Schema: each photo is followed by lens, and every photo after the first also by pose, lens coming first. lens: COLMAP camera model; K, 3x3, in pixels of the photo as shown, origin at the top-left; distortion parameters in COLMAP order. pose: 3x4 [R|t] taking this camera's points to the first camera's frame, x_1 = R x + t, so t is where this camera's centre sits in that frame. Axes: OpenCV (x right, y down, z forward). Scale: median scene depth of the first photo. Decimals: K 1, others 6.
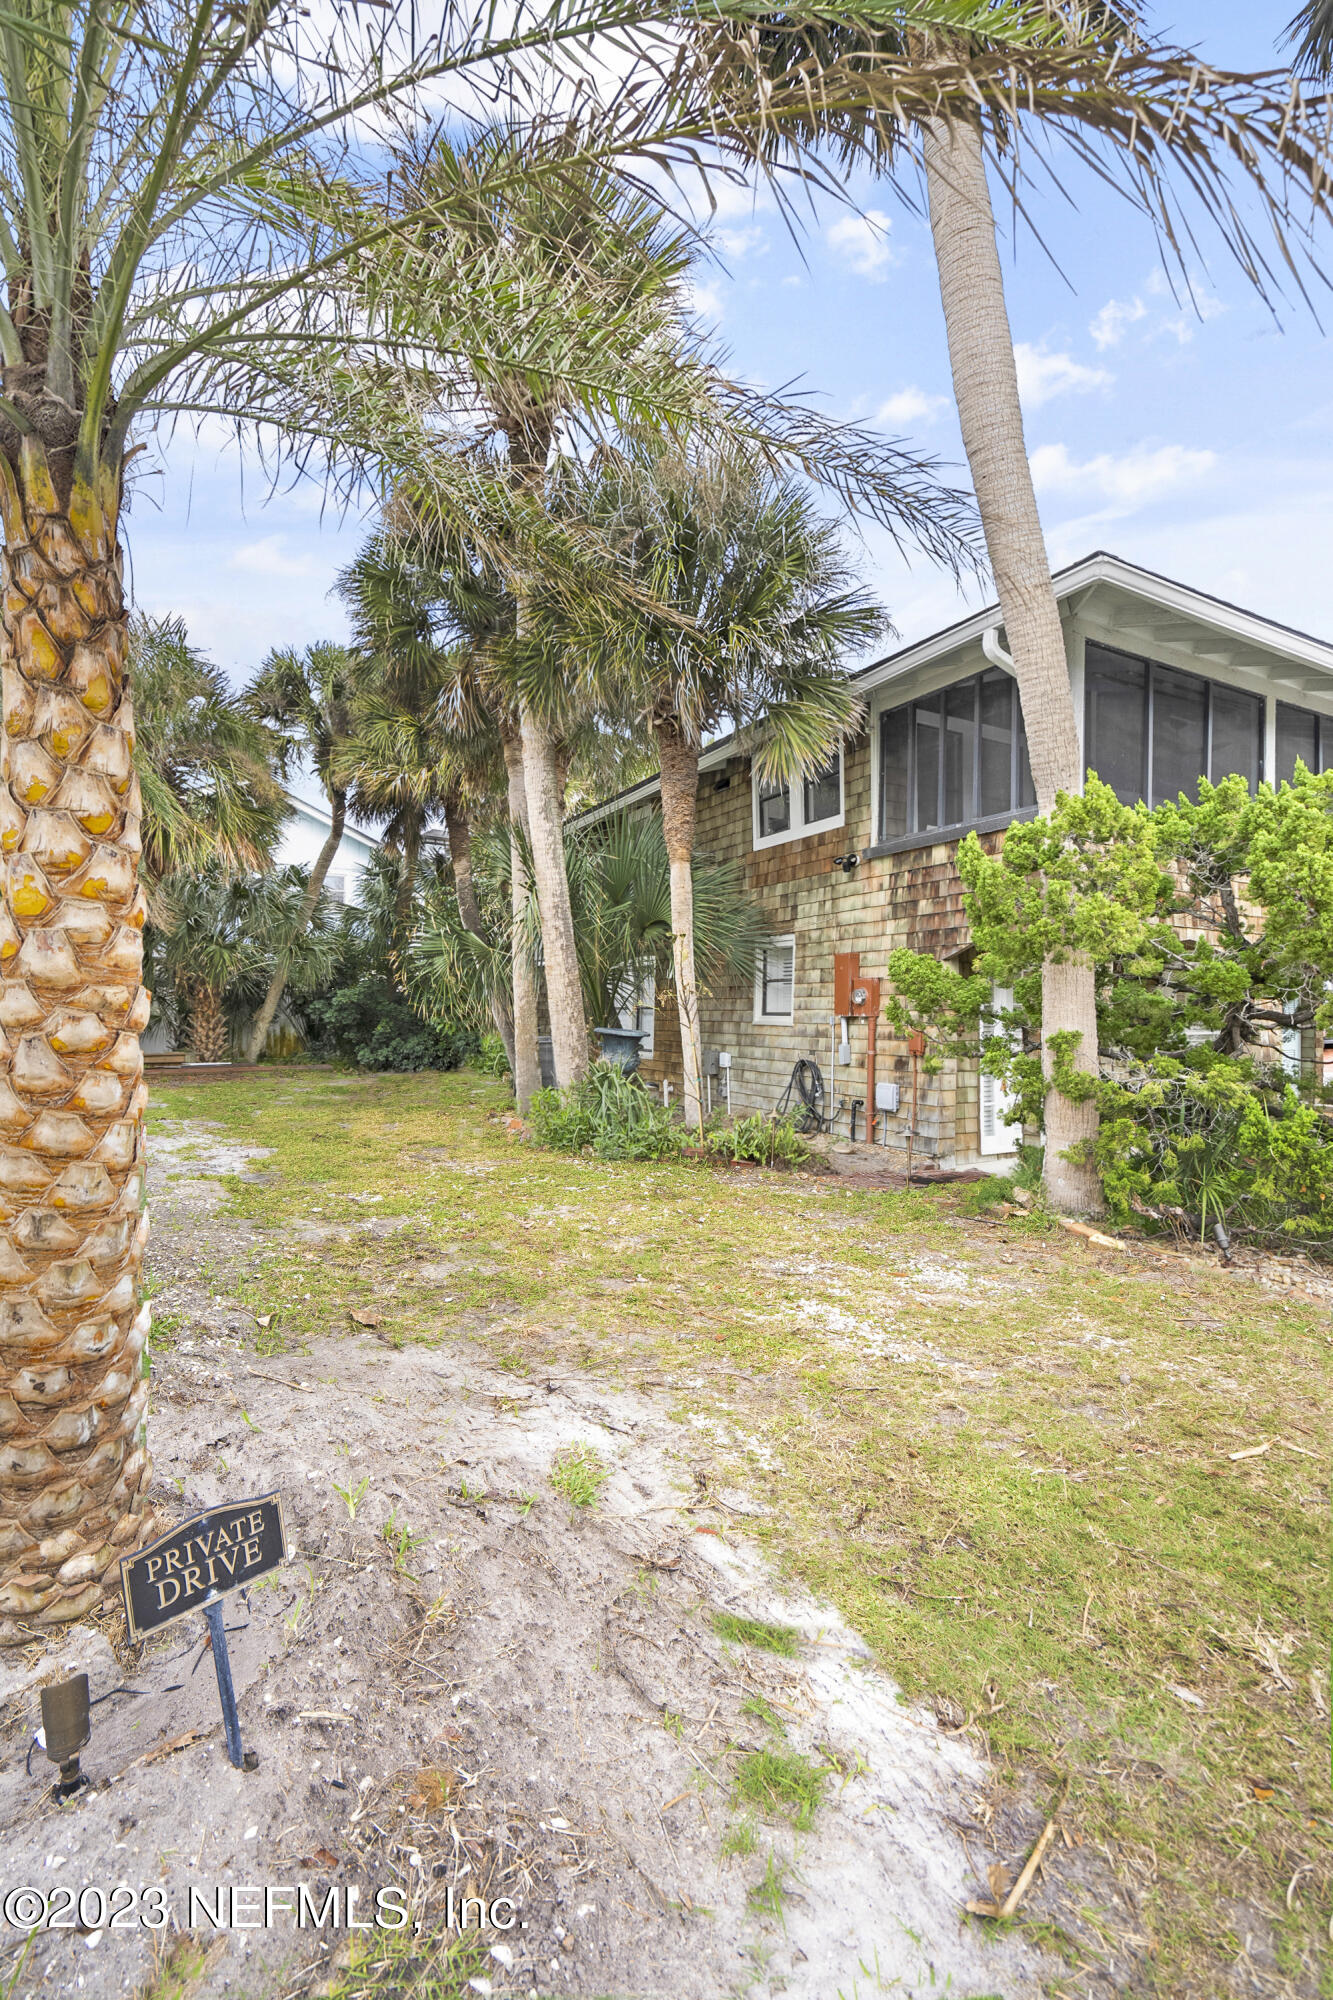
lens RADIAL K [[917.6, 0, 576.3], [0, 917.6, 1011.8], [0, 0, 1]] dist [0.000360, -0.000036]
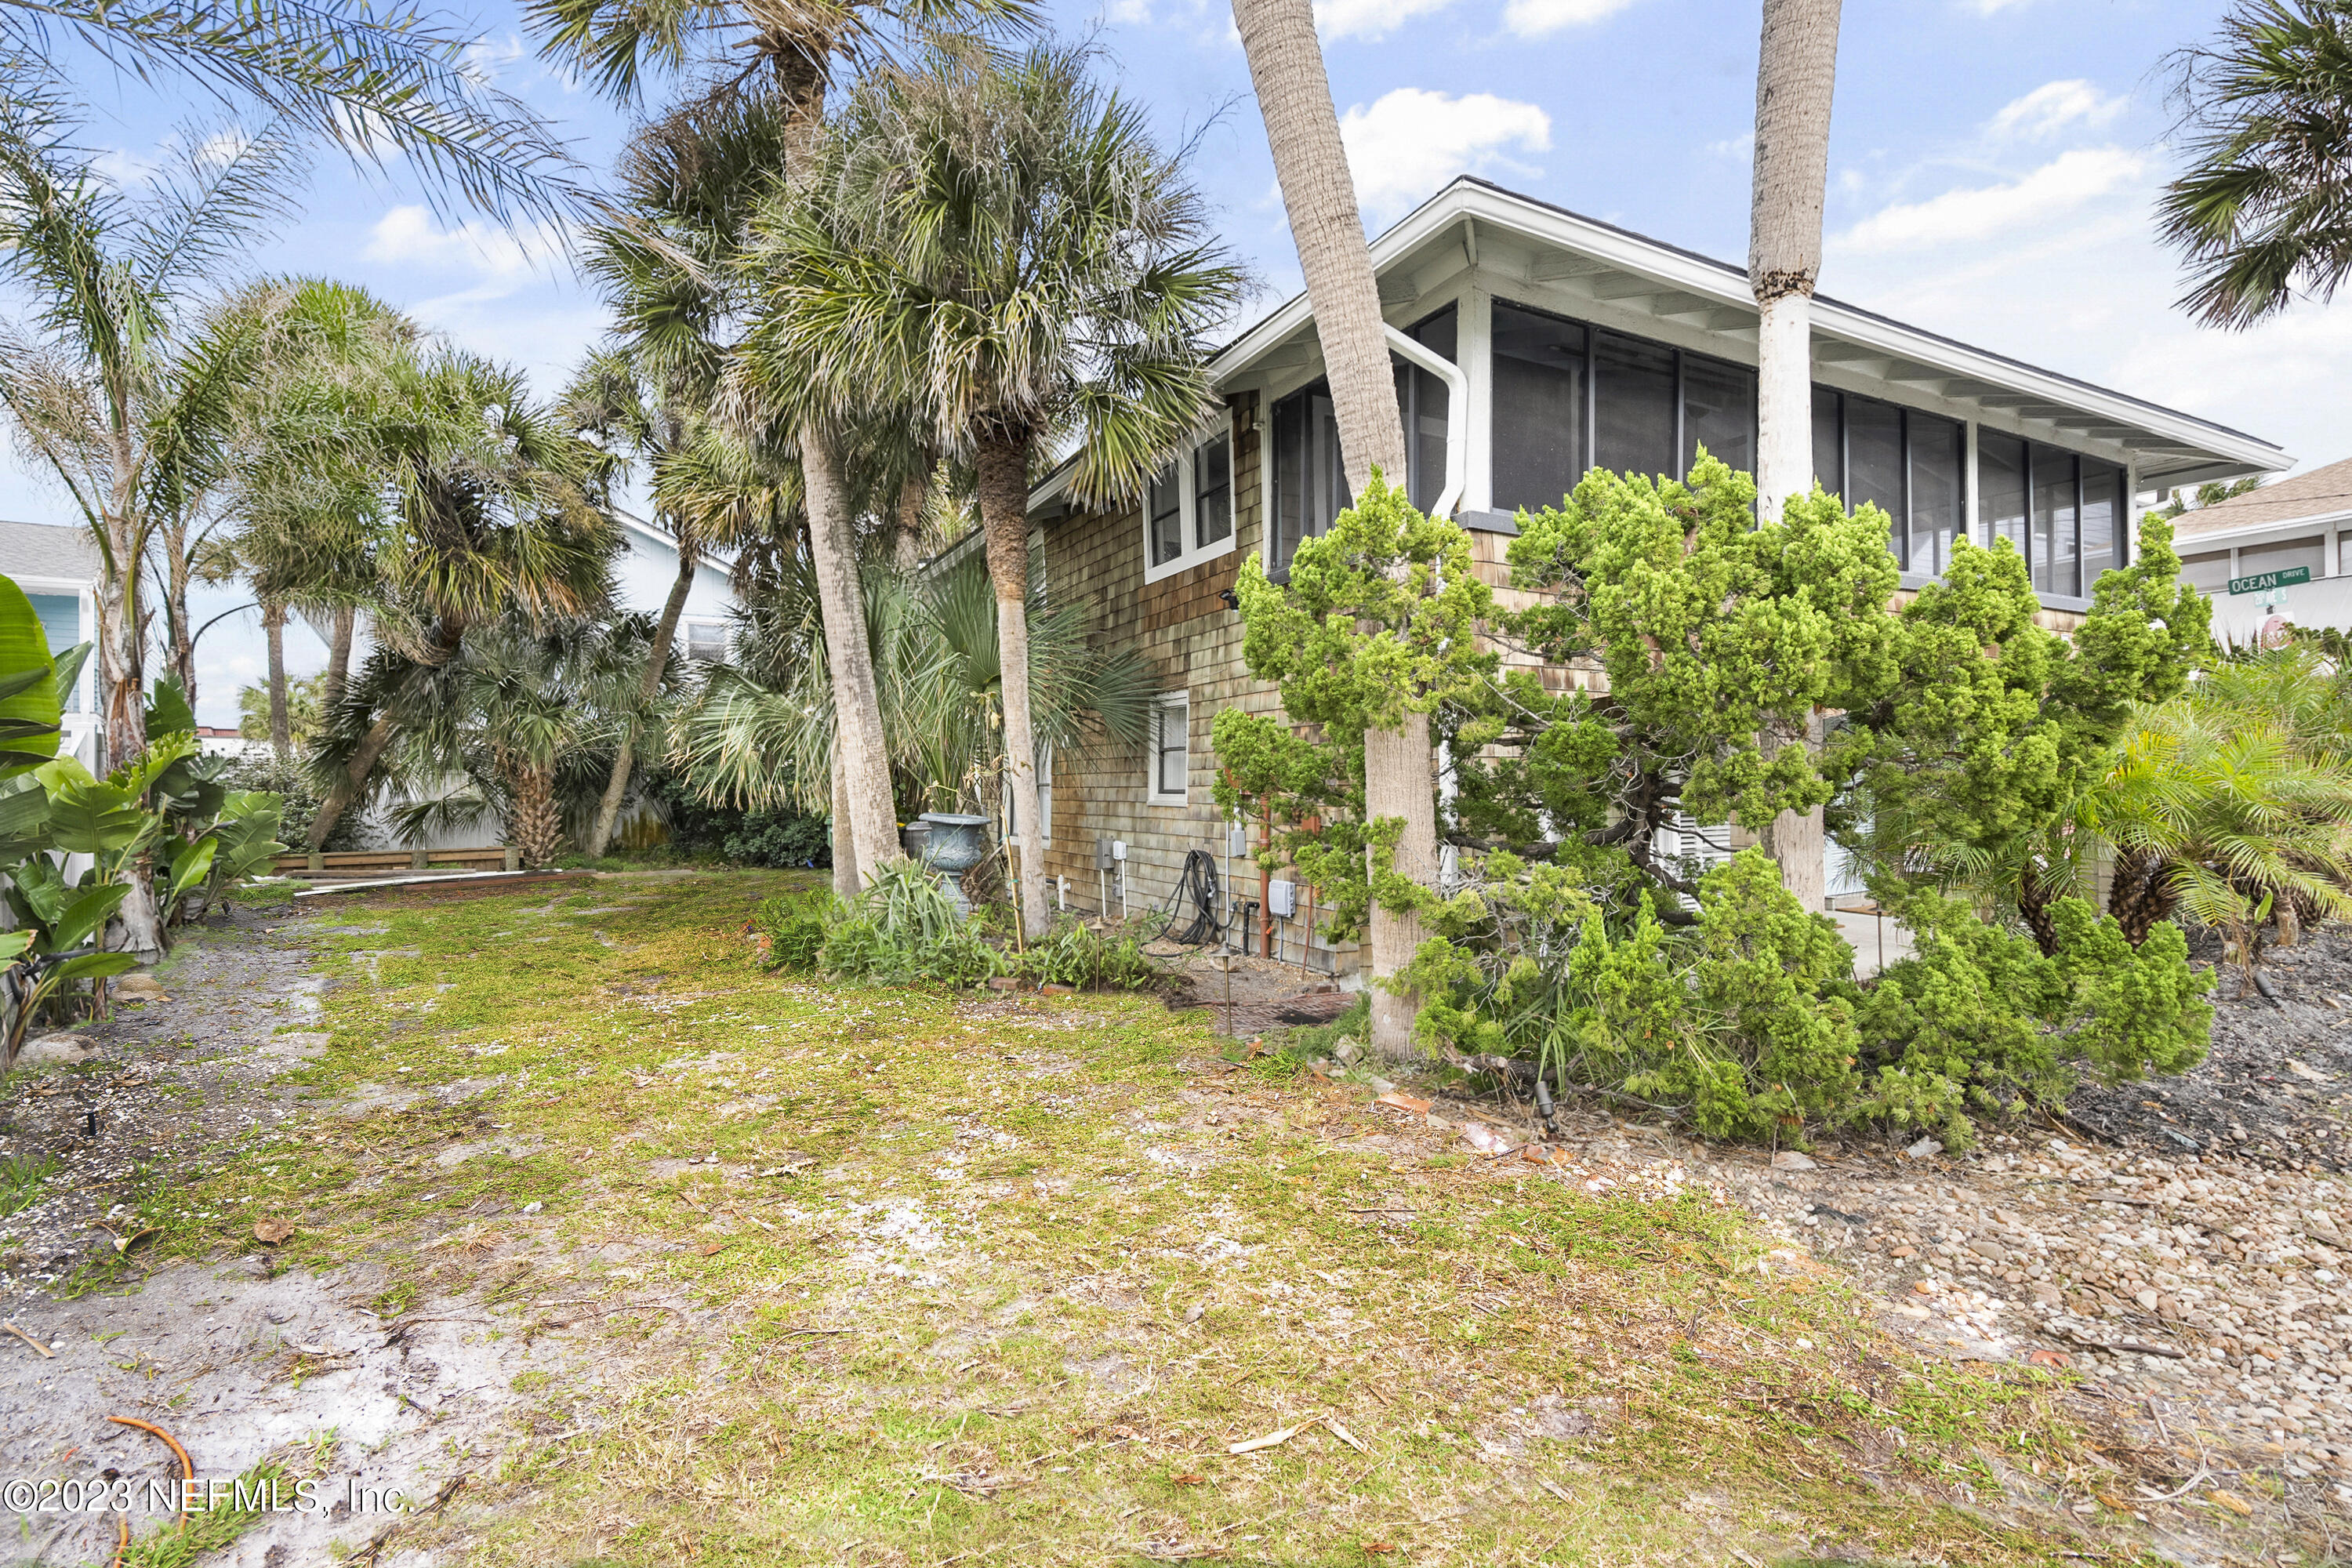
lens RADIAL K [[1079.1, 0, 1180.7], [0, 1079.1, 787.2], [0, 0, 1]] dist [0.000360, -0.000036]
pose [[0.999534, -0.013861, -0.027194, 0.268454], [0.014050, 0.999878, 0.006768, -0.008140], [0.027097, -0.007147, 0.999607, 0.081818]]
